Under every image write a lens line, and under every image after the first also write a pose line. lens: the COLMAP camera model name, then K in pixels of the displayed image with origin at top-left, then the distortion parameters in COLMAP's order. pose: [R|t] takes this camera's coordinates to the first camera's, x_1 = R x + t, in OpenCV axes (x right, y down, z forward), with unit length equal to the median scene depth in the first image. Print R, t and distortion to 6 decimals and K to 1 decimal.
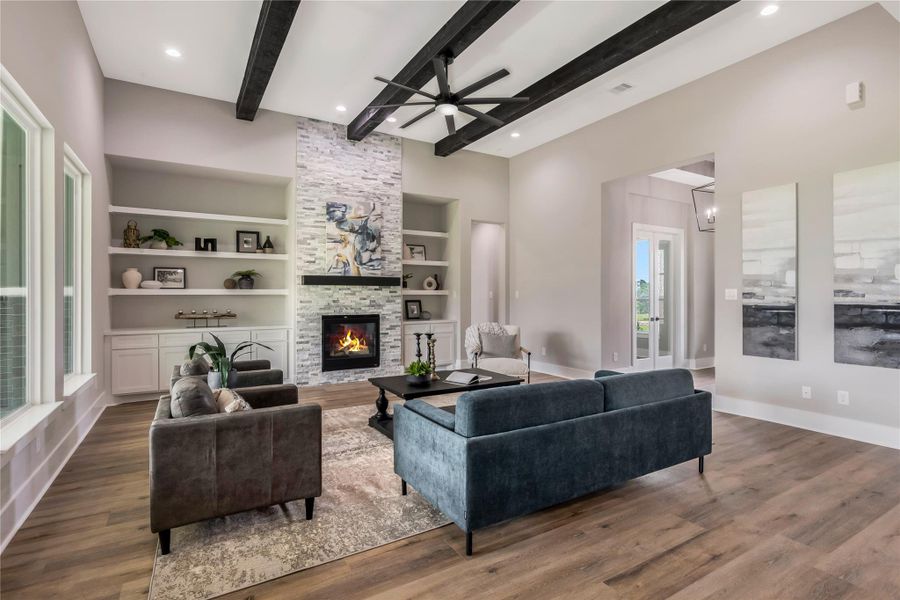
lens RADIAL K [[442.3, 0, 450.0], [0, 442.3, 300.0], [0, 0, 1]] dist [-0.003790, -0.000641]
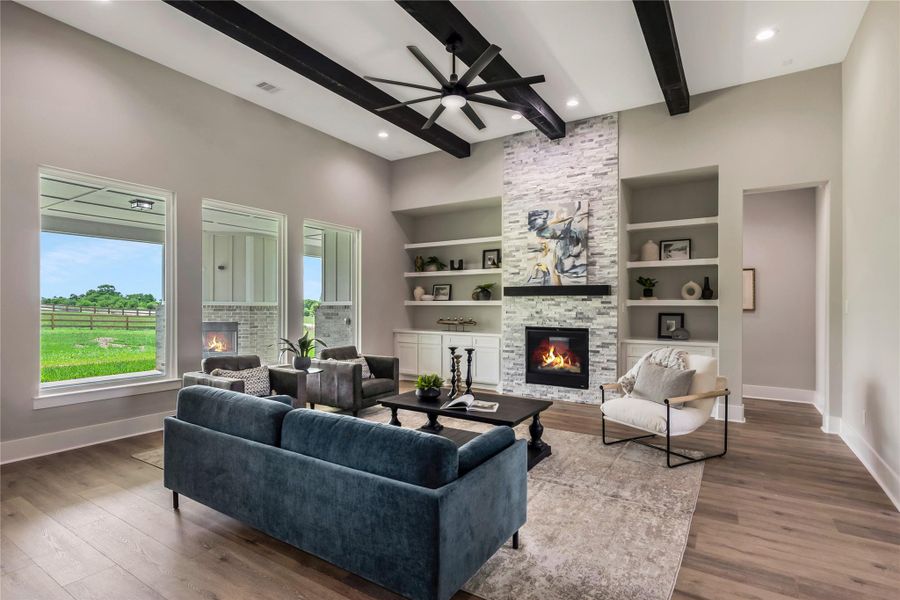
lens RADIAL K [[452.1, 0, 433.3], [0, 452.1, 305.2], [0, 0, 1]] dist [0.000379, 0.000097]
pose [[0.428694, 0.004088, -0.903440, 0.529858], [-0.011817, 0.999930, -0.001083, -0.009031], [0.903372, 0.011141, 0.428712, 0.365260]]
